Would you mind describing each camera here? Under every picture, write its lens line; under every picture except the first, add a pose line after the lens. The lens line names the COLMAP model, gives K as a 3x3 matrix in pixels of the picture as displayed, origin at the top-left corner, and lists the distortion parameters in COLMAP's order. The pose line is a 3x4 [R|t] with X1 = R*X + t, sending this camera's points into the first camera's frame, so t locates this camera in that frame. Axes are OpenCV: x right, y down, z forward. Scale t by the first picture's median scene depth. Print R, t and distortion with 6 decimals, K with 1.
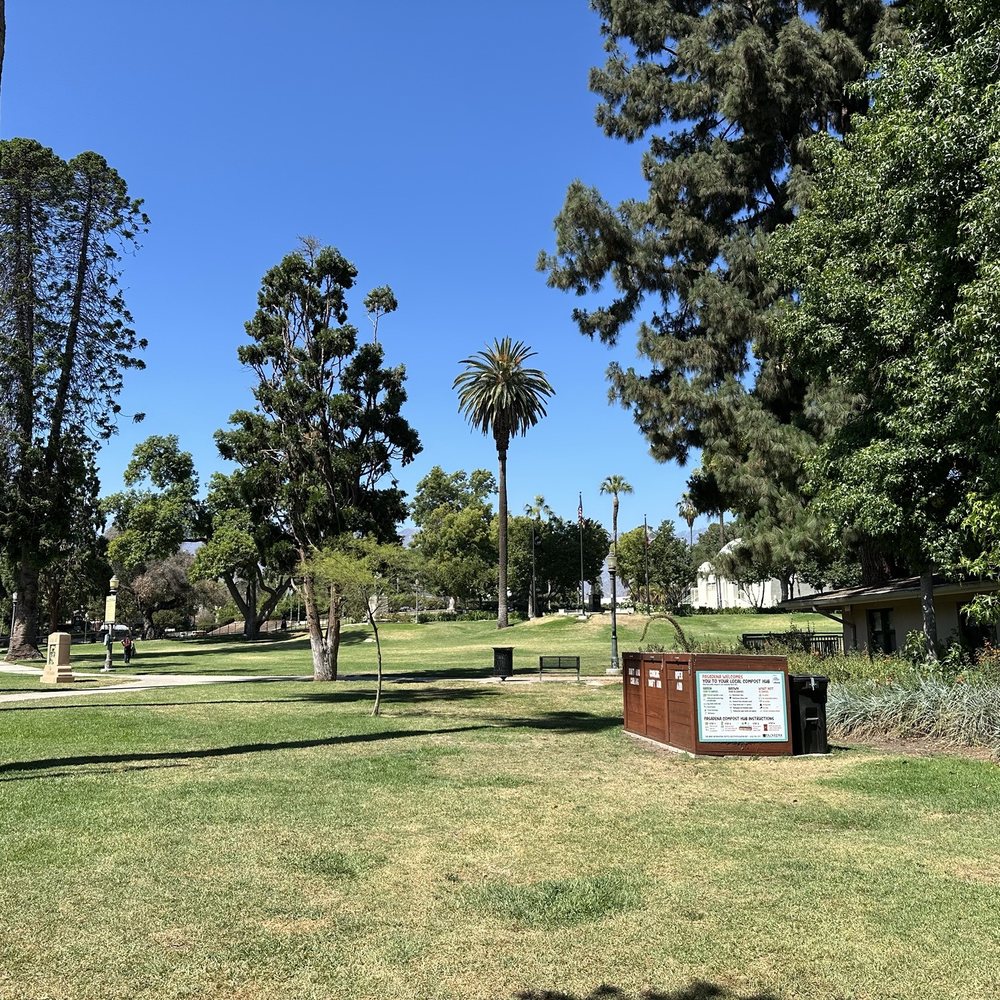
lens RADIAL K [[963.4, 0, 500.0], [0, 963.4, 500.0], [0, 0, 1]] dist [0.132403, -0.271293]
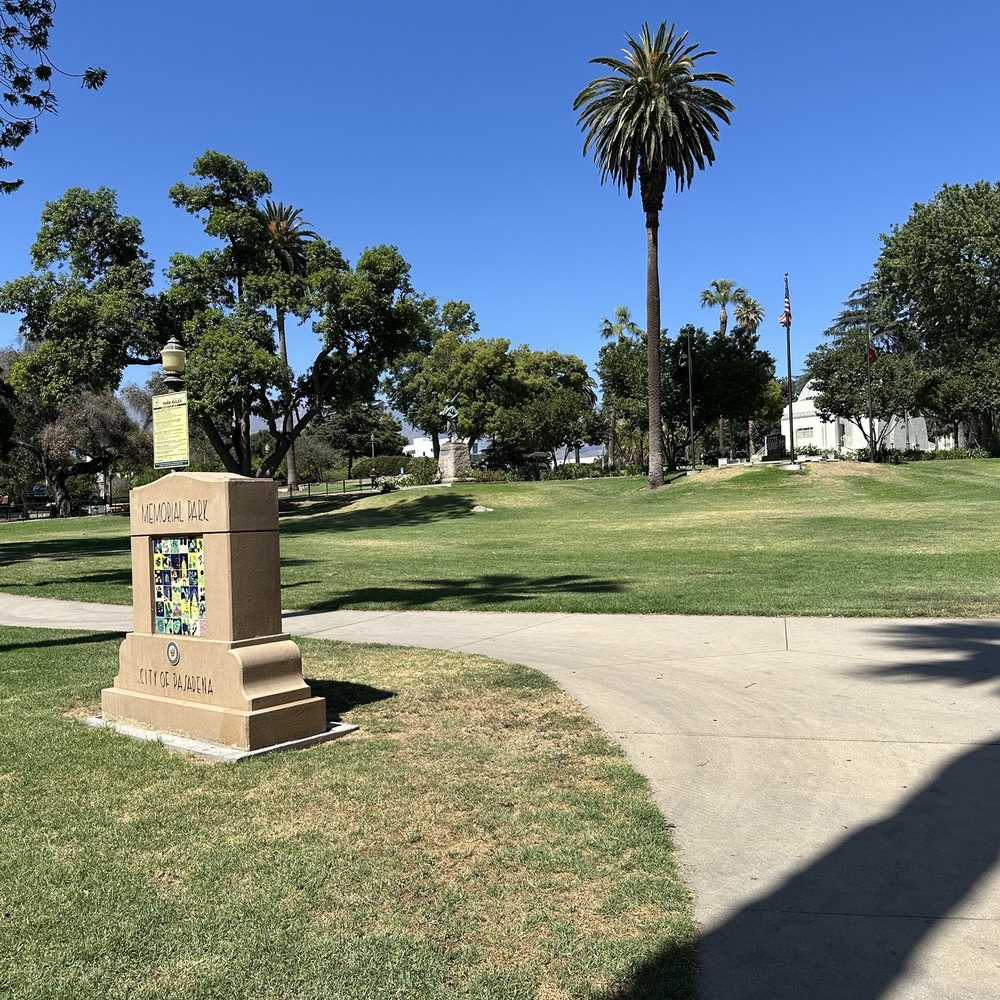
lens RADIAL K [[963.4, 0, 500.0], [0, 963.4, 500.0], [0, 0, 1]] dist [0.132403, -0.271293]
pose [[0.991644, -0.021231, 0.127244, -0.171989], [0.004063, 0.991015, 0.133688, 0.047918], [-0.128939, -0.132054, 0.982821, 0.331568]]
